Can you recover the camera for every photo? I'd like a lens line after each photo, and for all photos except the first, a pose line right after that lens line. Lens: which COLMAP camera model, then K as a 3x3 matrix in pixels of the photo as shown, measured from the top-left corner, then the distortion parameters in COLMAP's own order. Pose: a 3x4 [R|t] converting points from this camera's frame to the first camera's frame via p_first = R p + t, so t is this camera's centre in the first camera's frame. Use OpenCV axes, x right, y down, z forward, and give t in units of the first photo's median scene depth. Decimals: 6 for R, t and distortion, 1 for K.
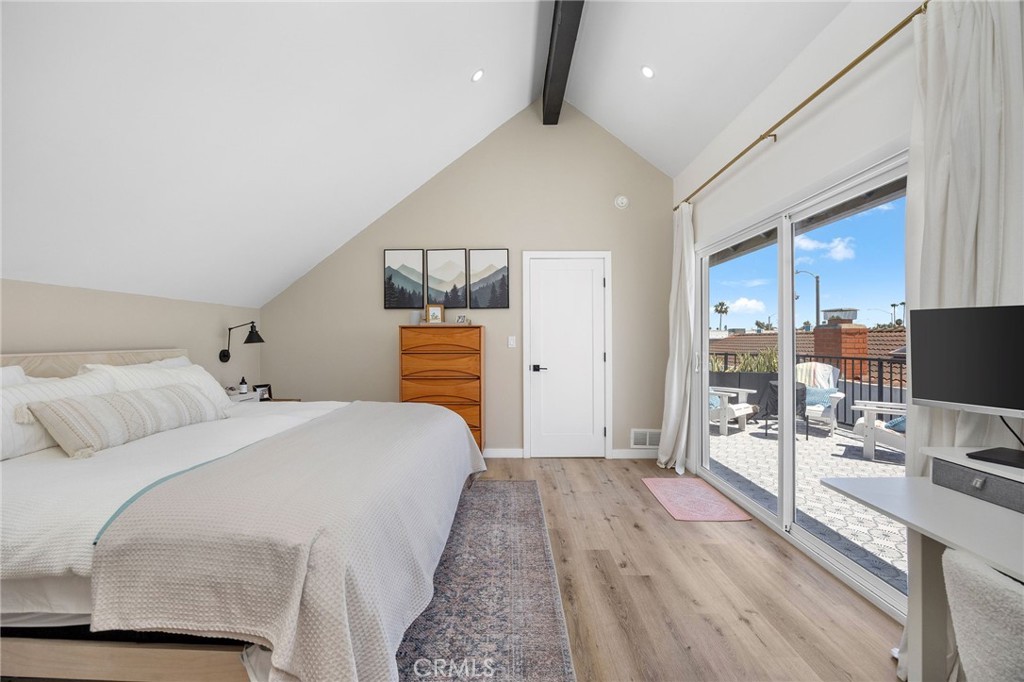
lens RADIAL K [[425.3, 0, 512.0], [0, 425.3, 341.0], [0, 0, 1]] dist [-0.030081, -0.000062]
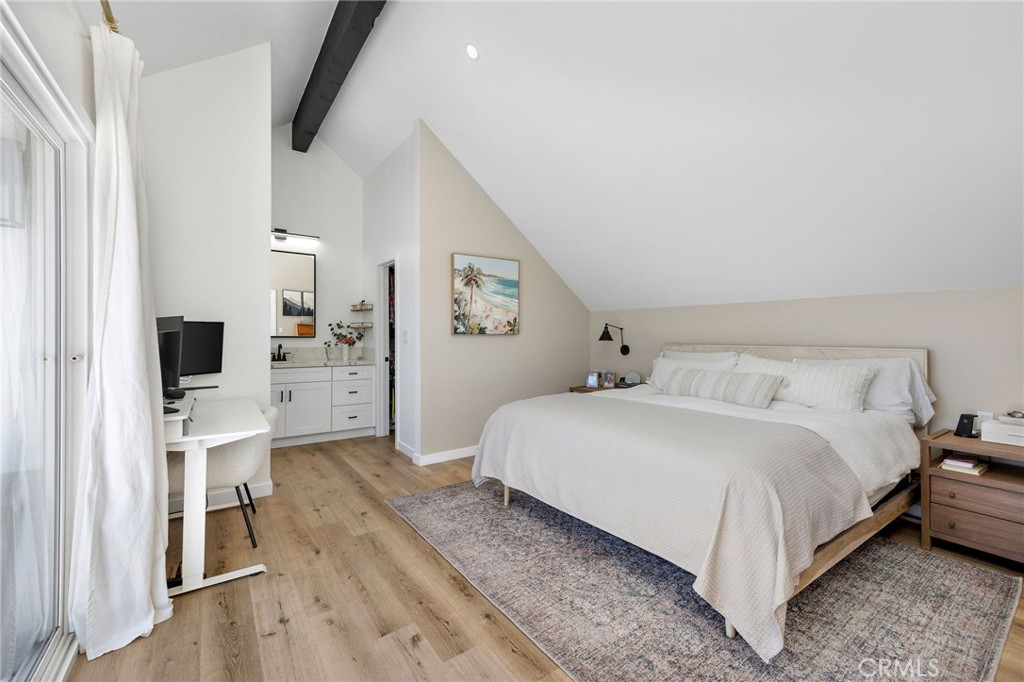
lens RADIAL K [[411.1, 0, 527.2], [0, 411.1, 334.6], [0, 0, 1]] dist [0.001144, 0.000075]
pose [[-0.792952, 0.001388, -0.609283, 0.609152], [-0.003754, 0.999967, 0.007163, -0.025975], [0.609273, 0.007967, -0.792921, 1.867645]]
